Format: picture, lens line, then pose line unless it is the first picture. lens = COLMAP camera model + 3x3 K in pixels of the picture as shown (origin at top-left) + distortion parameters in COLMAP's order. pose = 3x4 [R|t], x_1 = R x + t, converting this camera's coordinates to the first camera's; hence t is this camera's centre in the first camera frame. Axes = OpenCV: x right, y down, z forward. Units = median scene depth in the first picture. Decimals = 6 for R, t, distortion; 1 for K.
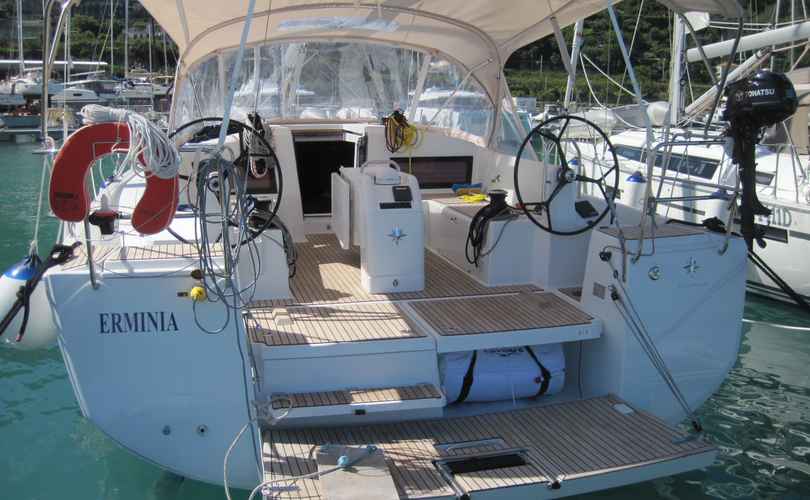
lens RADIAL K [[813.6, 0, 405.0], [0, 813.6, 250.0], [0, 0, 1]] dist [-0.153552, 0.005854]
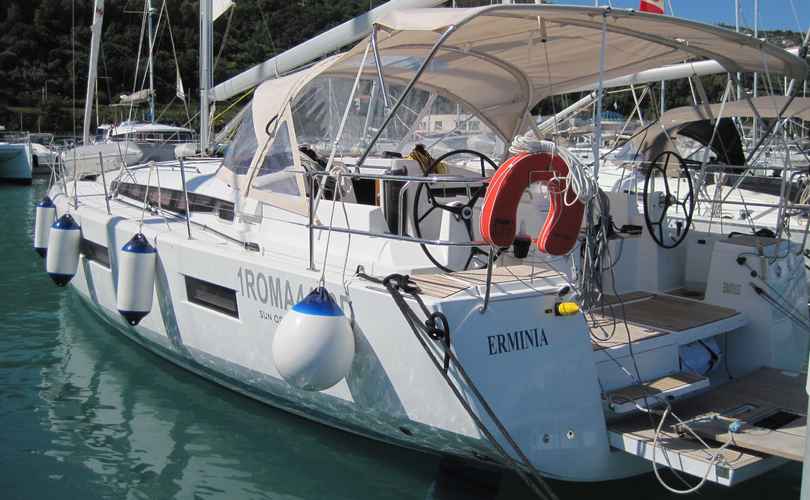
lens RADIAL K [[813.6, 0, 405.0], [0, 813.6, 250.0], [0, 0, 1]] dist [-0.153552, 0.005854]
pose [[0.917221, -0.046687, 0.395633, -0.889924], [0.062708, 0.997649, -0.027651, -0.010096], [-0.393411, 0.050172, 0.917993, 0.060260]]
